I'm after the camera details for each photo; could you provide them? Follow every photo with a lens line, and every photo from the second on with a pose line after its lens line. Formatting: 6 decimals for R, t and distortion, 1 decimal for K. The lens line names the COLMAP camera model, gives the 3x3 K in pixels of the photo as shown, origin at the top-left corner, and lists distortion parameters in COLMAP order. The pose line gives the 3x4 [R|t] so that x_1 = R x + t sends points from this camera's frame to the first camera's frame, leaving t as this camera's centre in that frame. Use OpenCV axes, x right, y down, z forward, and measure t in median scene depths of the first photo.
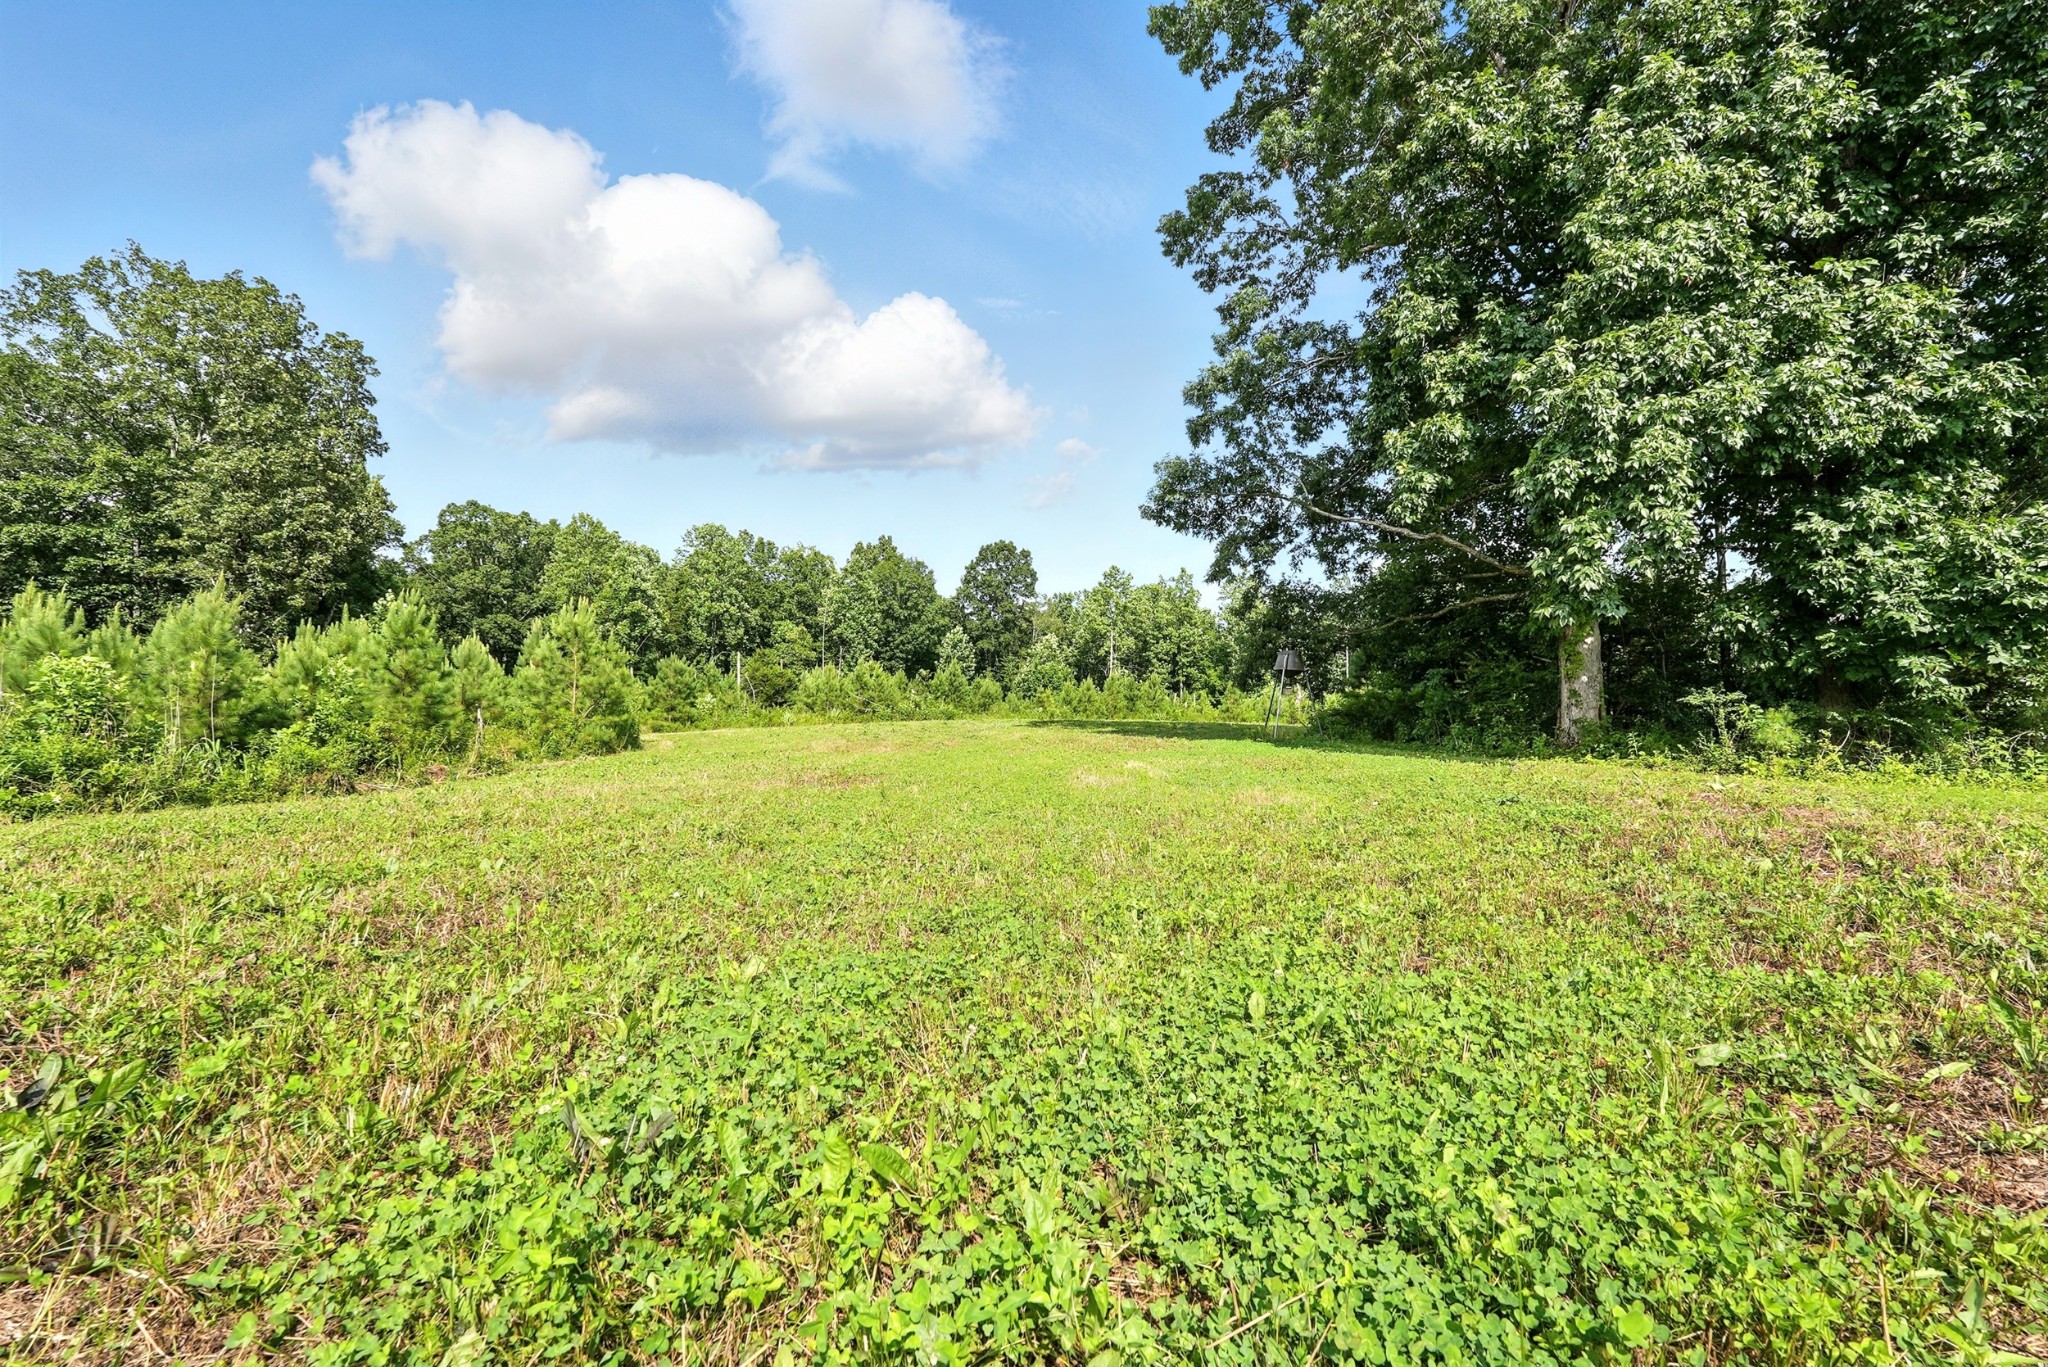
lens RADIAL K [[937.8, 0, 1024.0], [0, 937.8, 683.5], [0, 0, 1]] dist [0.000419, 0.000255]
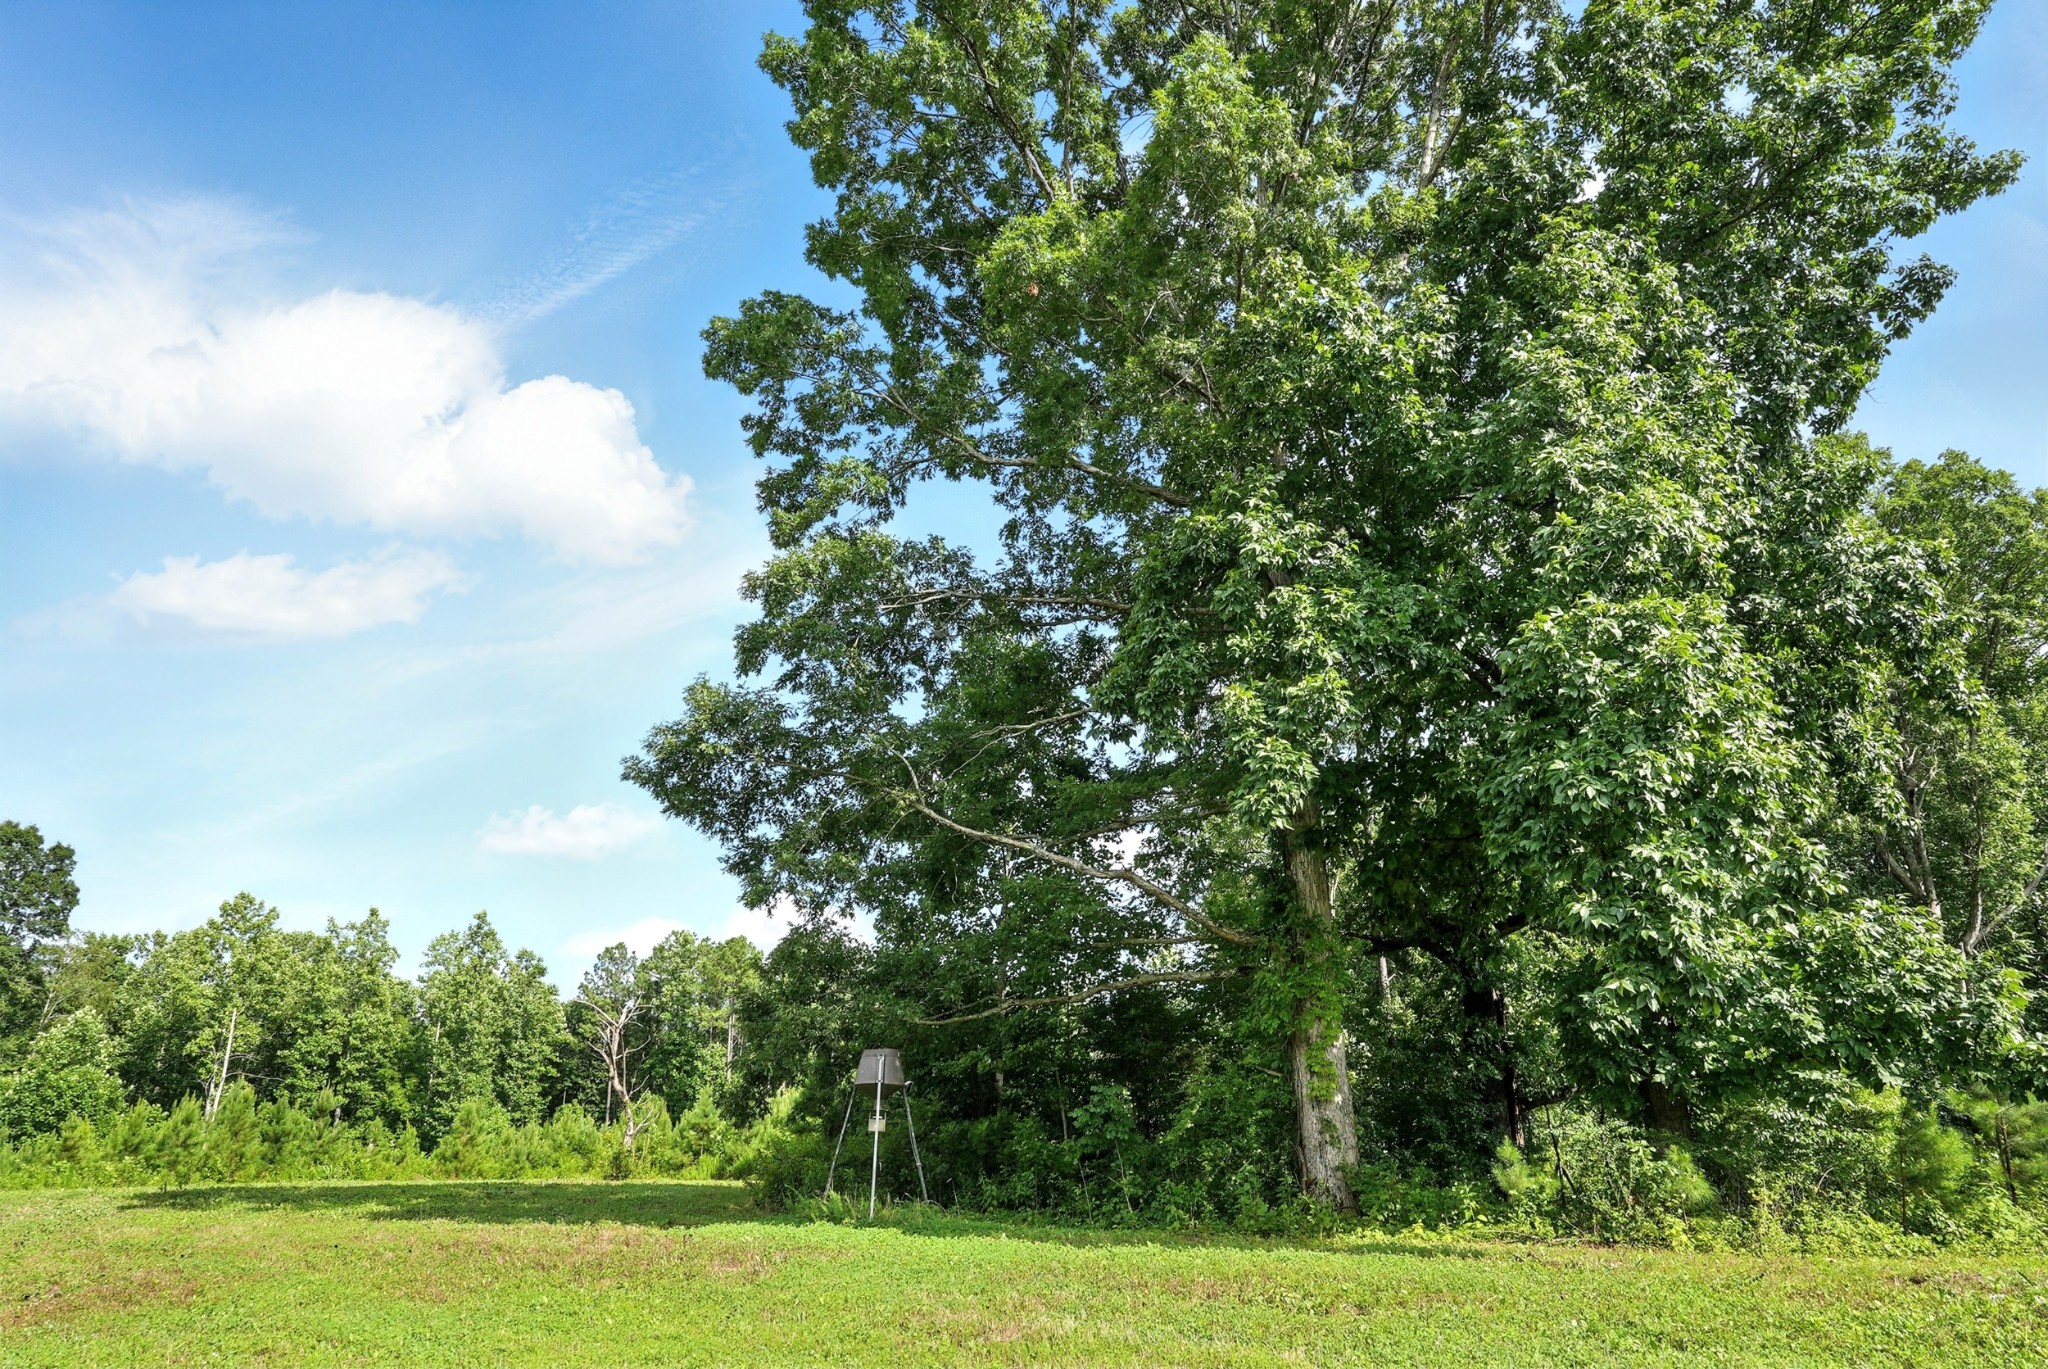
lens RADIAL K [[1229.2, 0, 1024.0], [0, 1229.2, 684.5], [0, 0, 1]] dist [-0.005091, 0.003612]
pose [[0.742664, 0.218294, 0.633086, -0.057513], [0.000459, 0.945212, -0.326457, -0.000154], [-0.669664, 0.242738, 0.701875, 0.122201]]
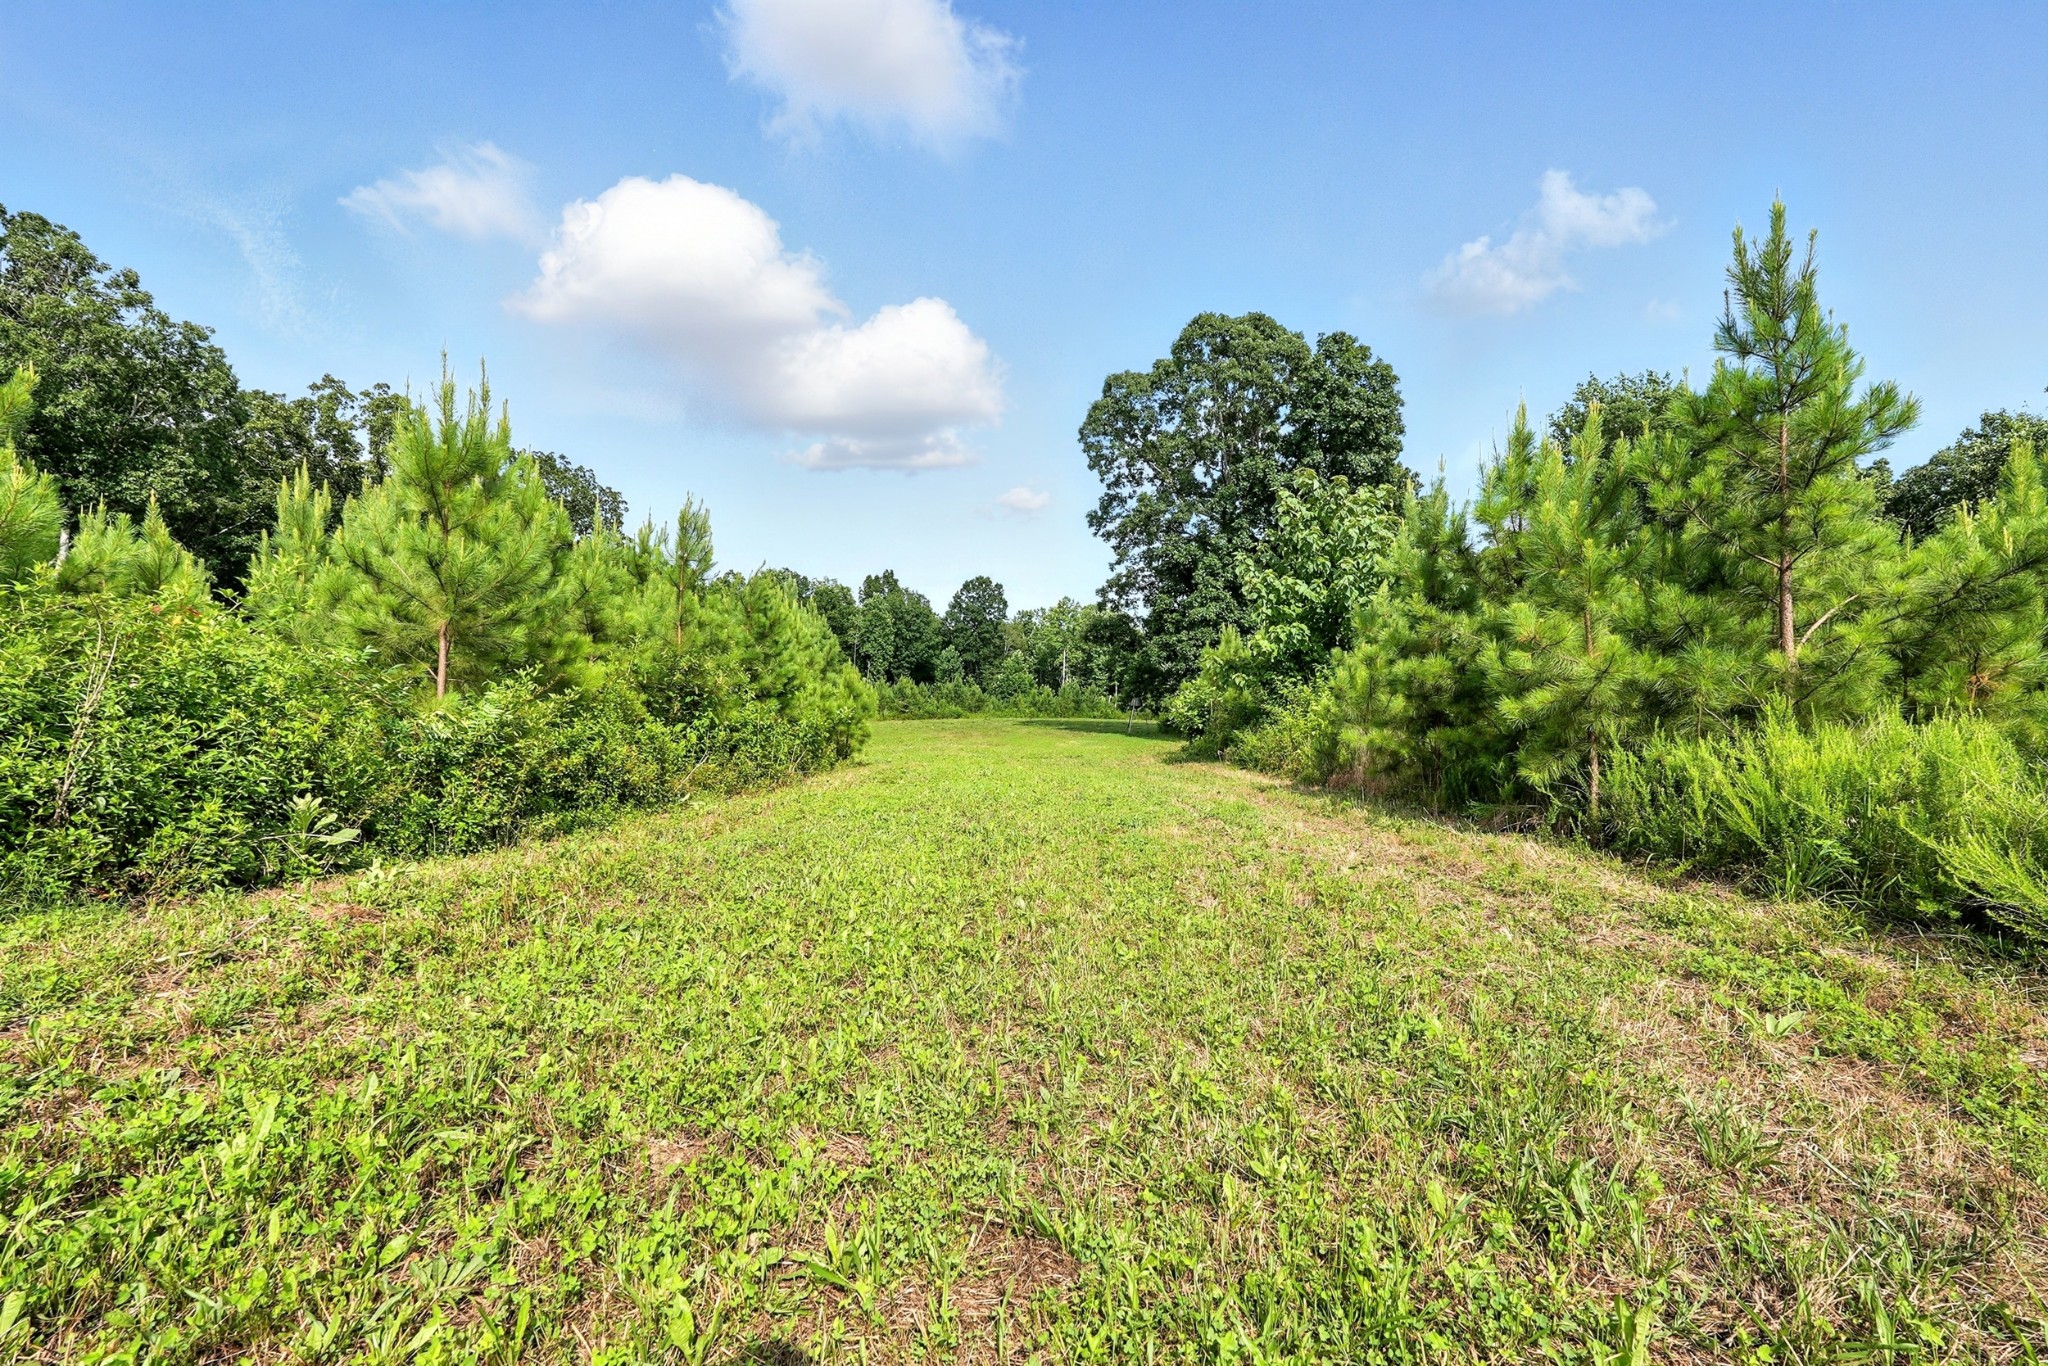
lens RADIAL K [[1229.2, 0, 1024.0], [0, 1229.2, 683.0], [0, 0, 1]] dist [-0.005091, 0.003612]
pose [[0.998087, 0.006986, 0.061430, -0.070446], [-0.008665, 0.999595, 0.027110, -0.052910], [-0.061216, -0.027591, 0.997743, -0.738079]]
